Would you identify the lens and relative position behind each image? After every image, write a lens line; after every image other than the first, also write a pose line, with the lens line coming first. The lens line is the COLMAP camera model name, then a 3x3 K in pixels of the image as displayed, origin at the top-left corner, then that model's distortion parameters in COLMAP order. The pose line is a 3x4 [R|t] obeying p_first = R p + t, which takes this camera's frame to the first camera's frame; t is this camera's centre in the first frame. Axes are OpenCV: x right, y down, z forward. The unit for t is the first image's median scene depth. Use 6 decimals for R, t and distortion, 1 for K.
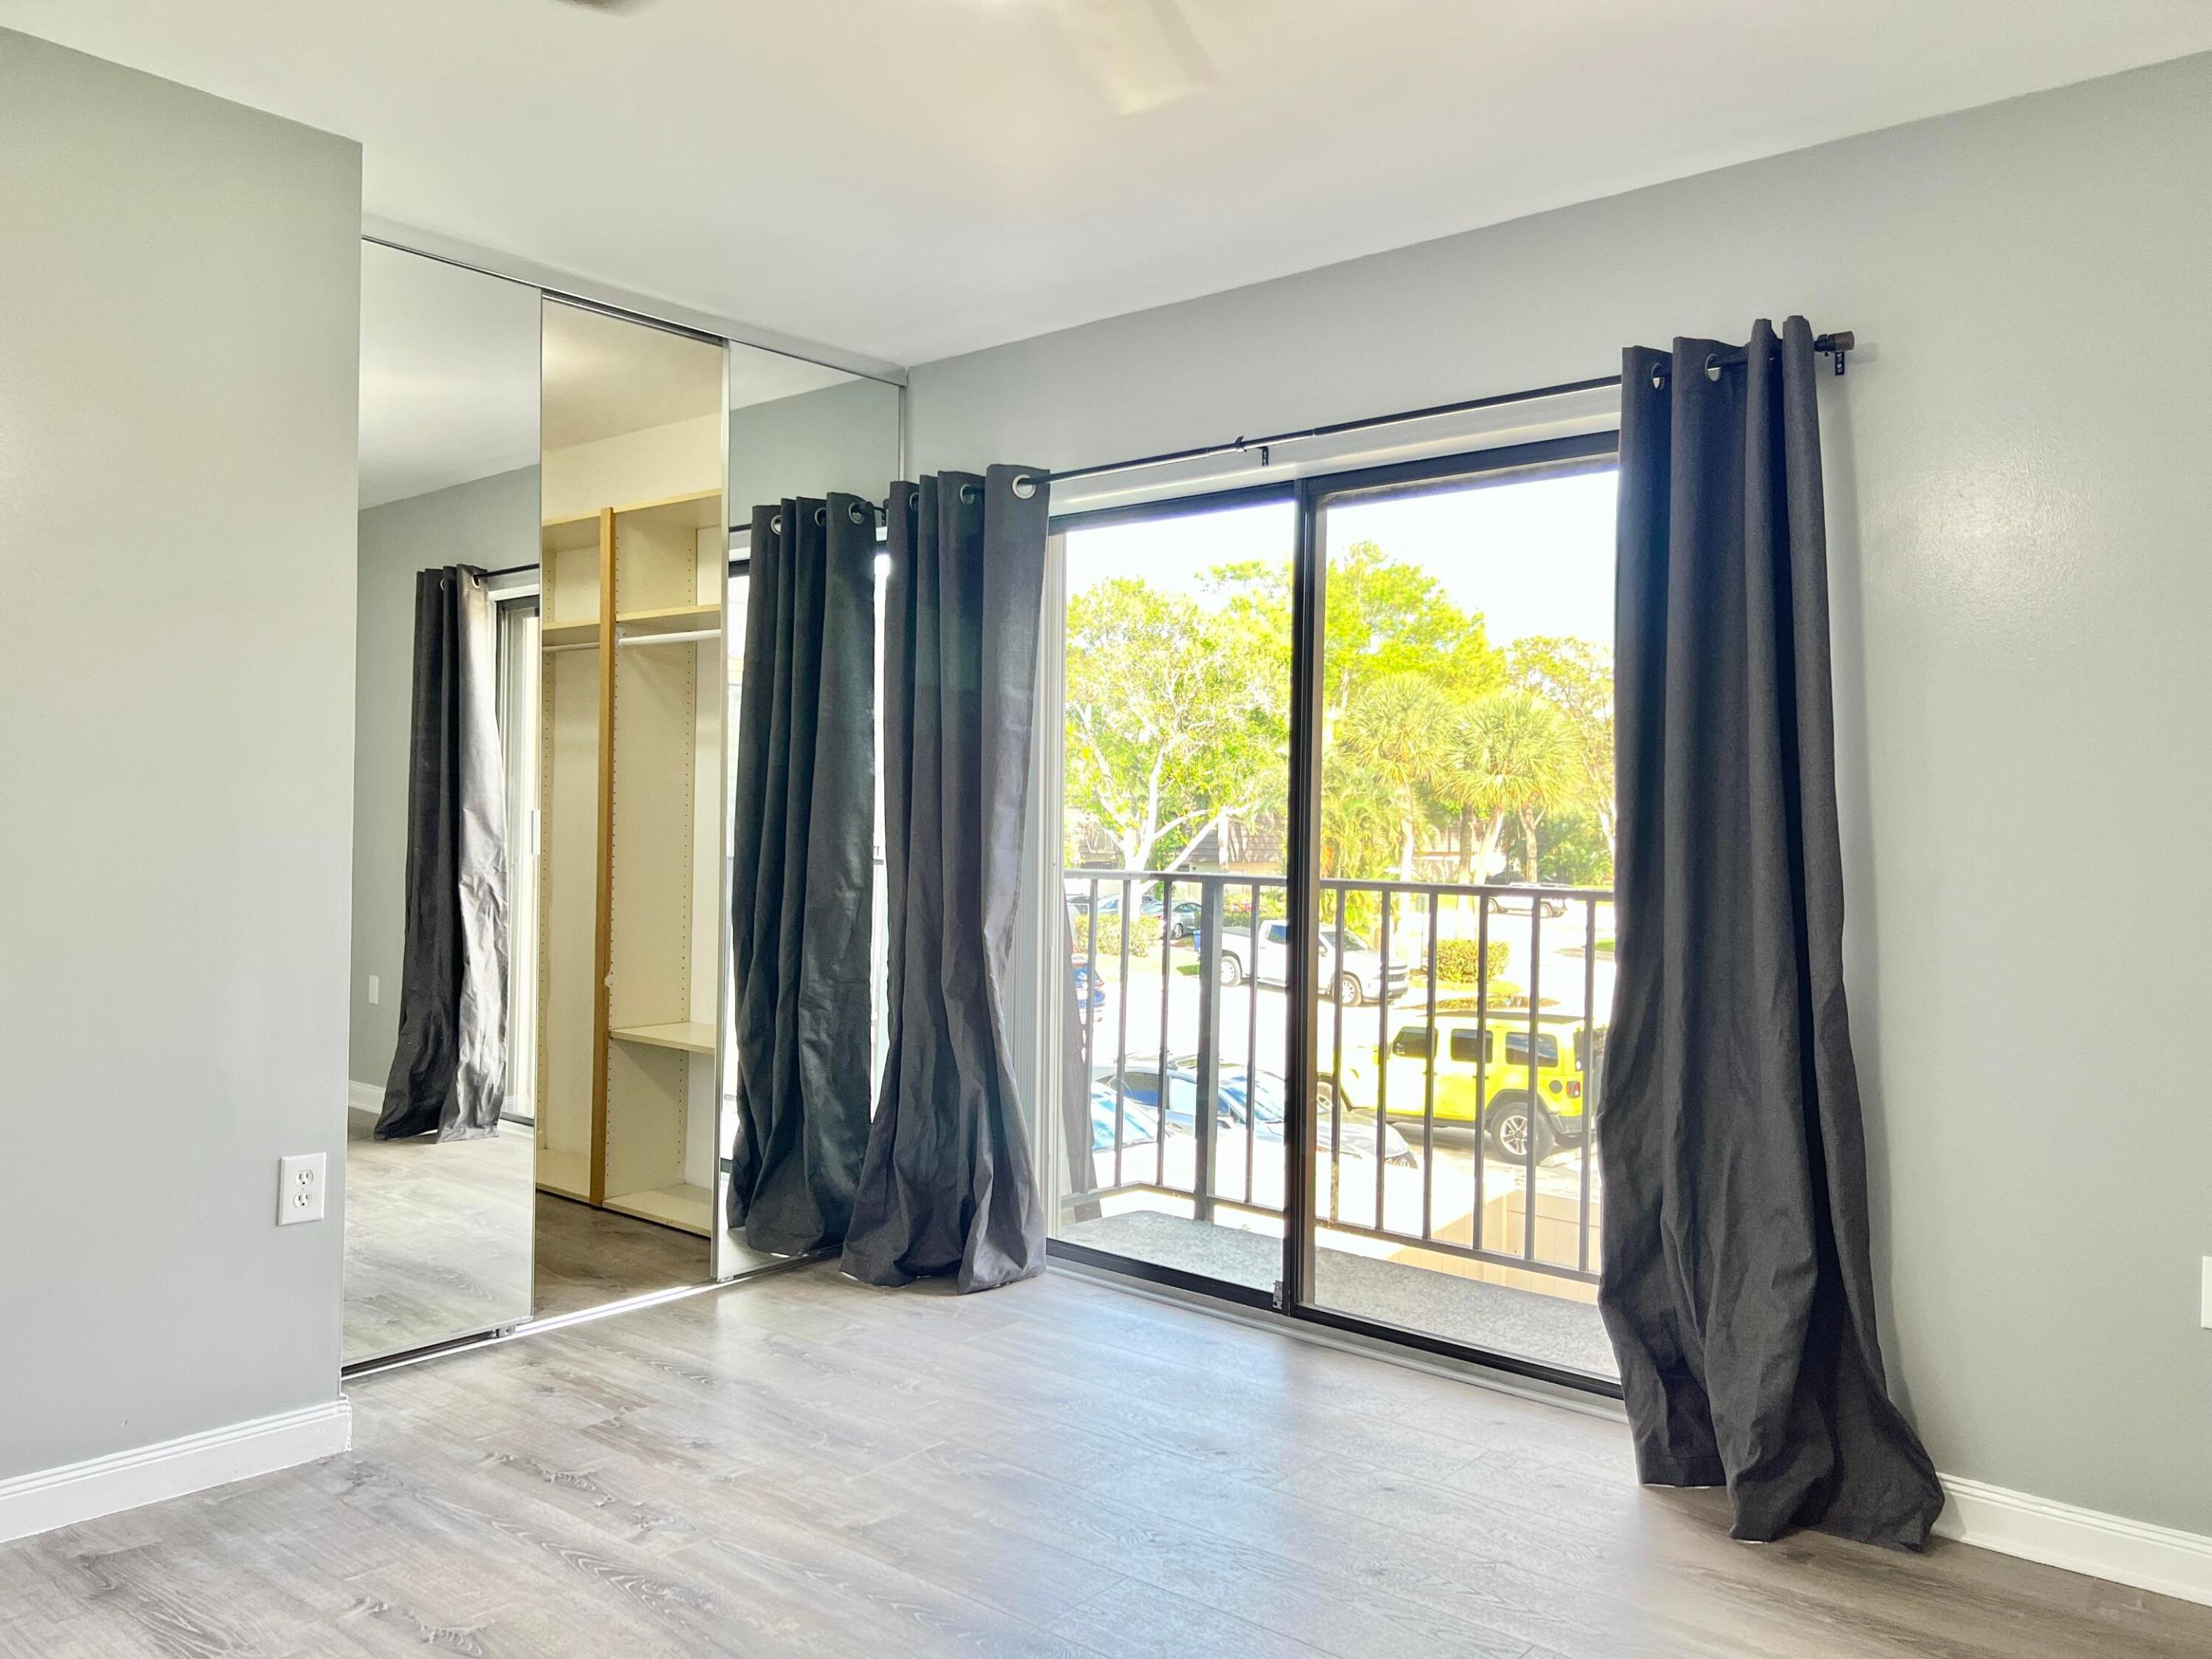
lens RADIAL K [[1678.0, 0, 1106.0], [0, 1678.0, 829.5], [0, 0, 1]] dist [0.089305, -0.094287]
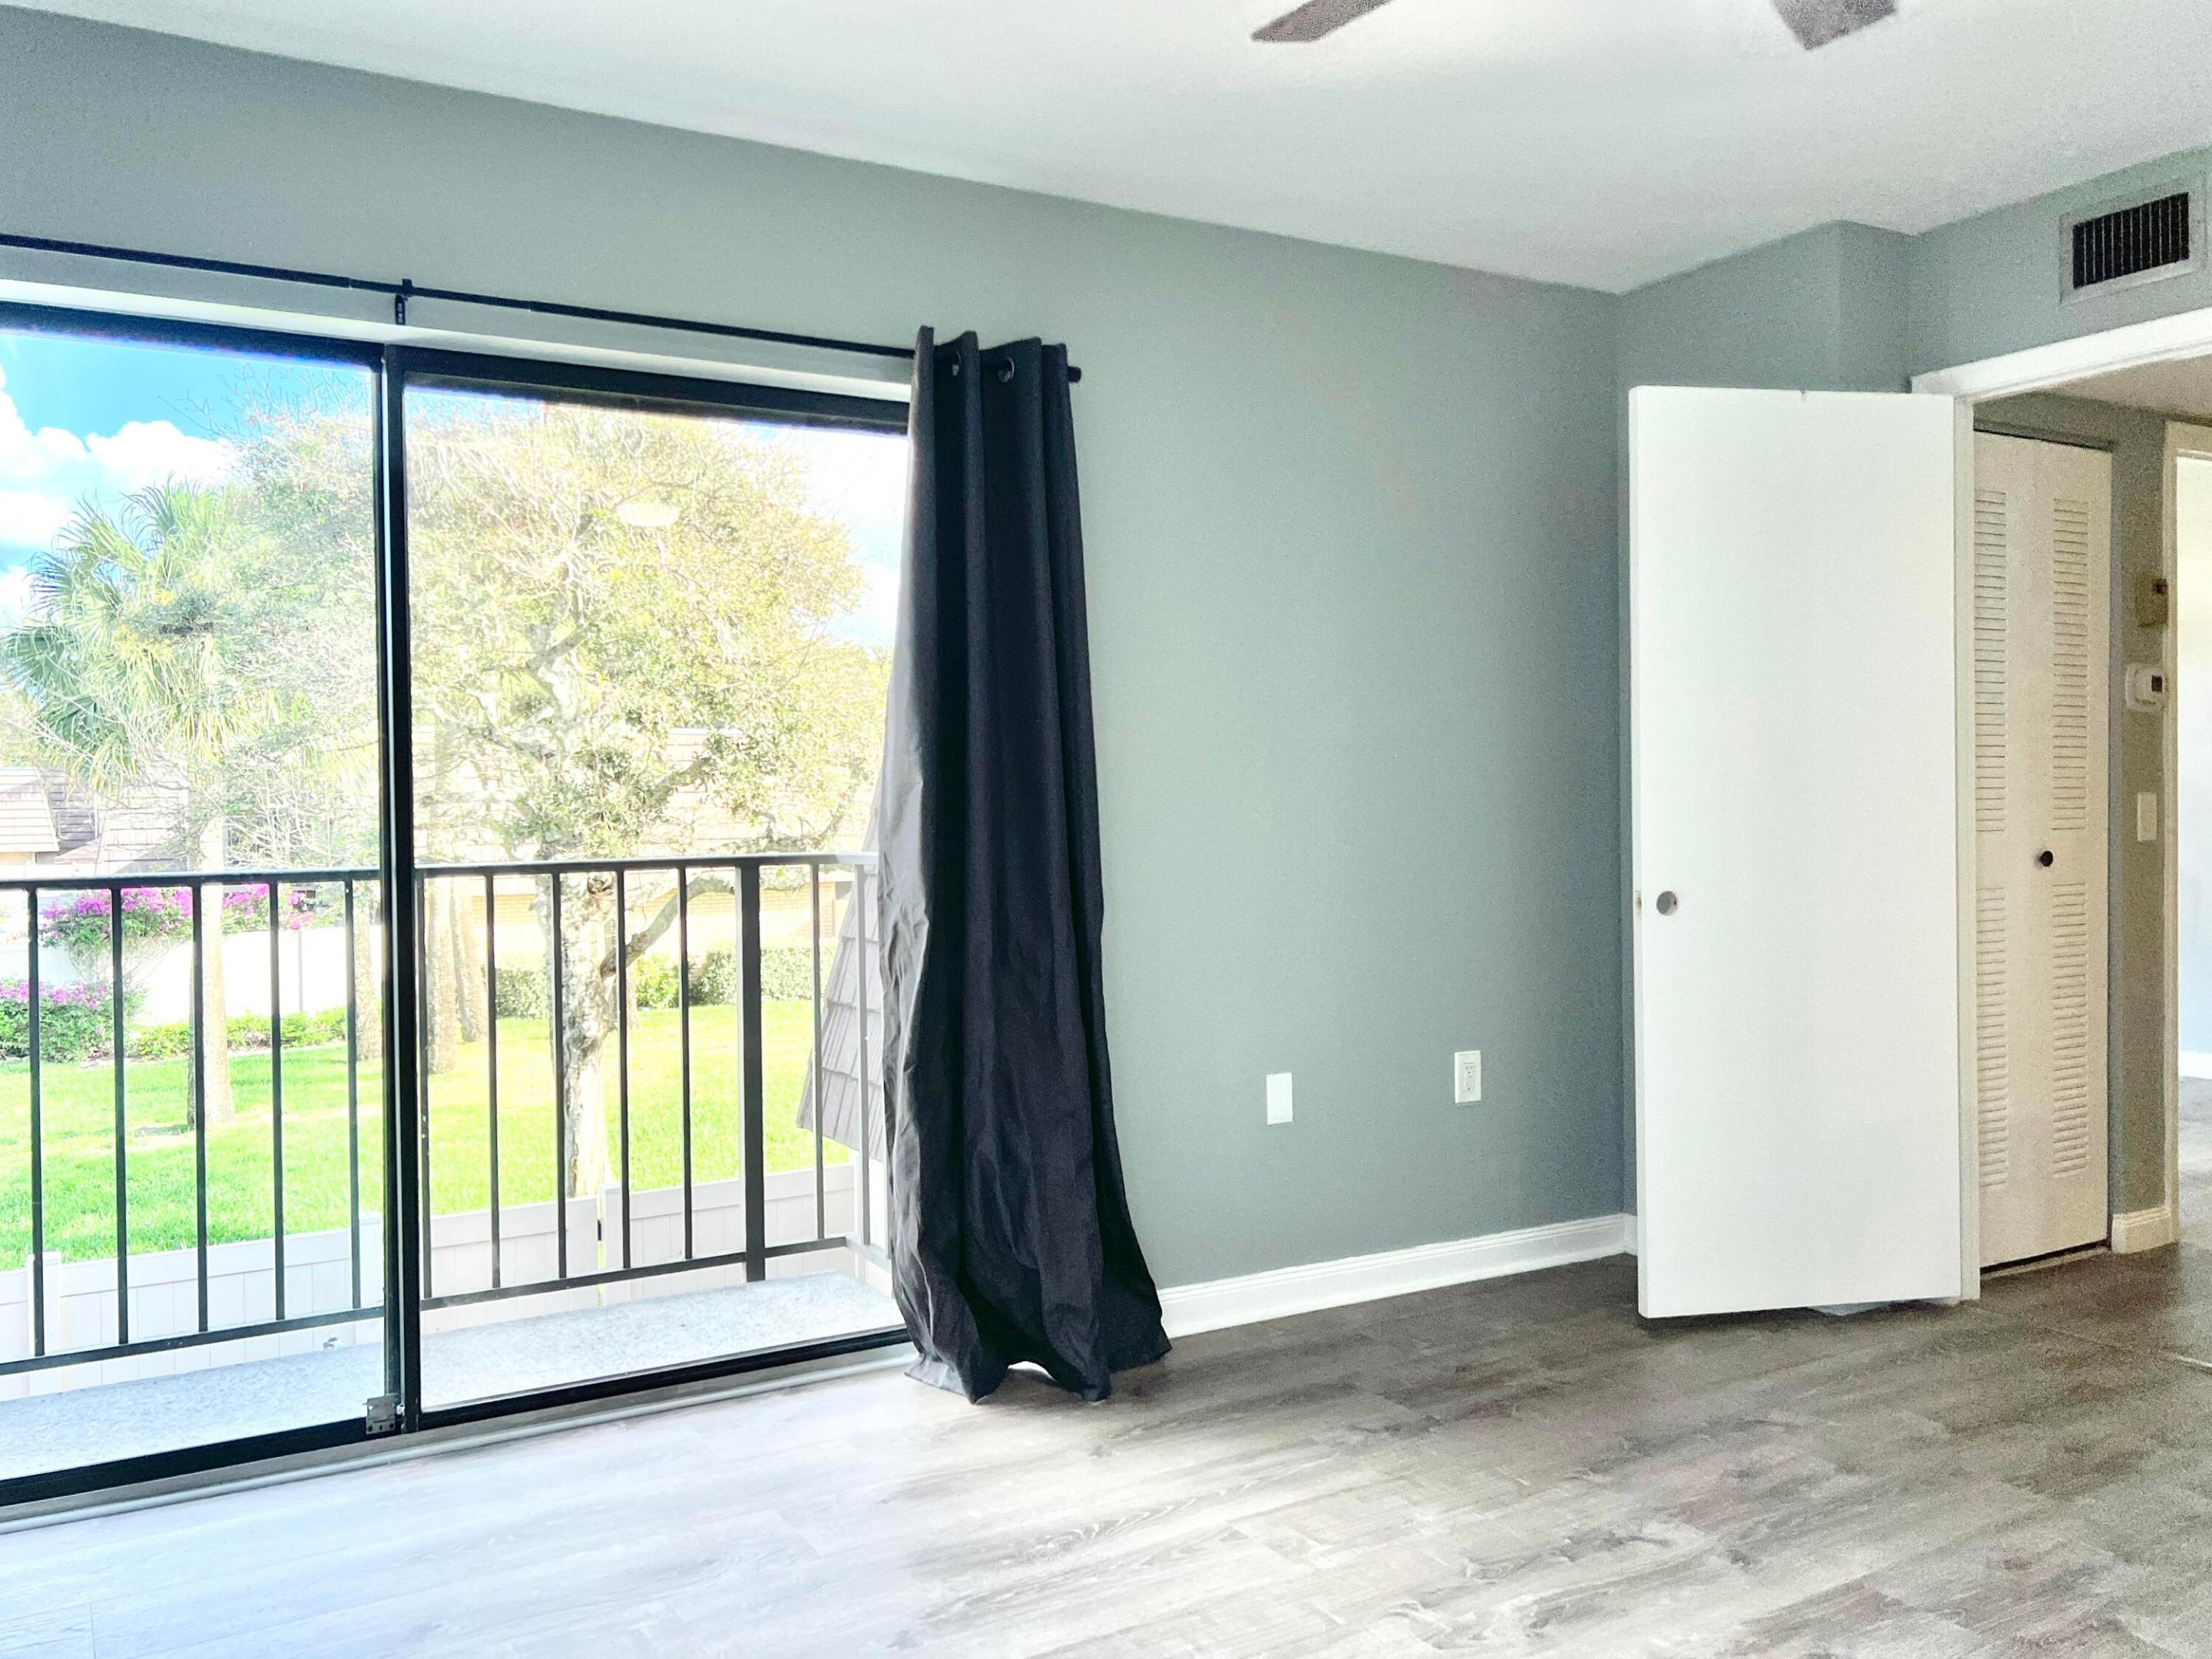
lens RADIAL K [[1707.1, 0, 1107.3], [0, 1707.1, 789.0], [0, 0, 1]] dist [0.003520, 0.000504]
pose [[0.331425, -0.012557, 0.943398, -0.633065], [0.017828, 0.999816, 0.007045, -0.006641], [-0.943313, 0.014484, 0.331587, 0.535976]]
